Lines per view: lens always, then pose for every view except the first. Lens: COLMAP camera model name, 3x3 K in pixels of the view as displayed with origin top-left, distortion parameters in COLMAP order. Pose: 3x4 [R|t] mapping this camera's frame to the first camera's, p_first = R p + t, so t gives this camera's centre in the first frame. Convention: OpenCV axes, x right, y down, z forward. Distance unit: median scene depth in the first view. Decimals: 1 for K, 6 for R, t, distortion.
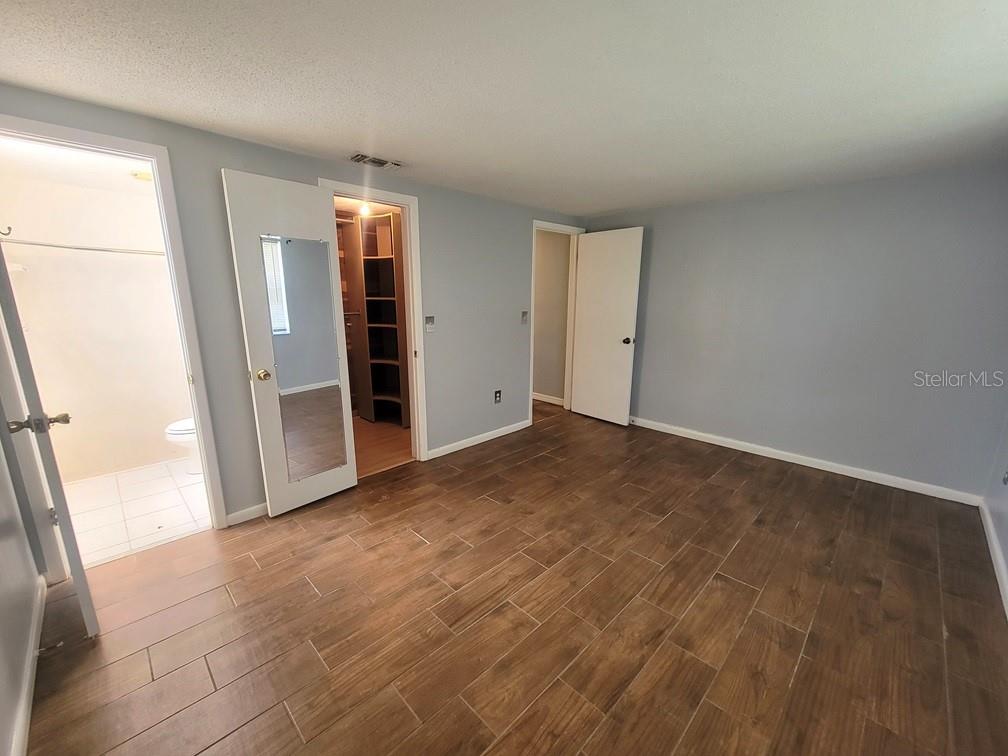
lens RADIAL K [[409.0, 0, 503.7], [0, 409.0, 382.5], [0, 0, 1]] dist [-0.001642, 0.000029]
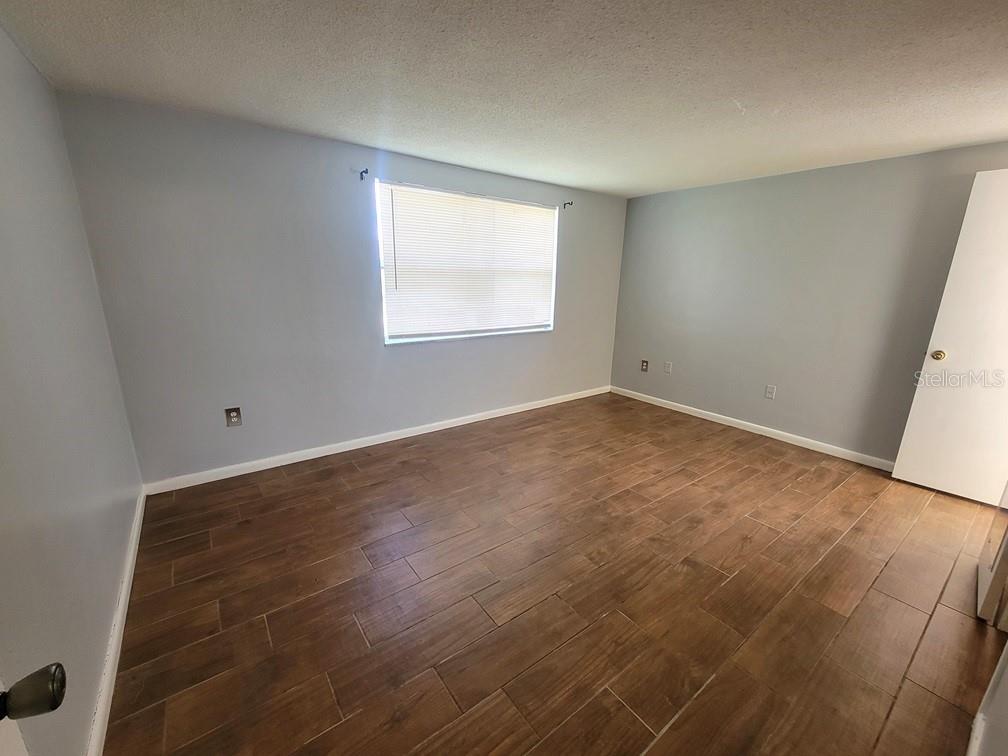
lens RADIAL K [[409.0, 0, 503.7], [0, 409.0, 381.7], [0, 0, 1]] dist [-0.001642, 0.000029]
pose [[-0.988141, -0.062013, 0.140472, 0.334652], [0.007898, 0.893085, 0.449819, -0.426946], [-0.153348, 0.445593, -0.882004, 2.031629]]
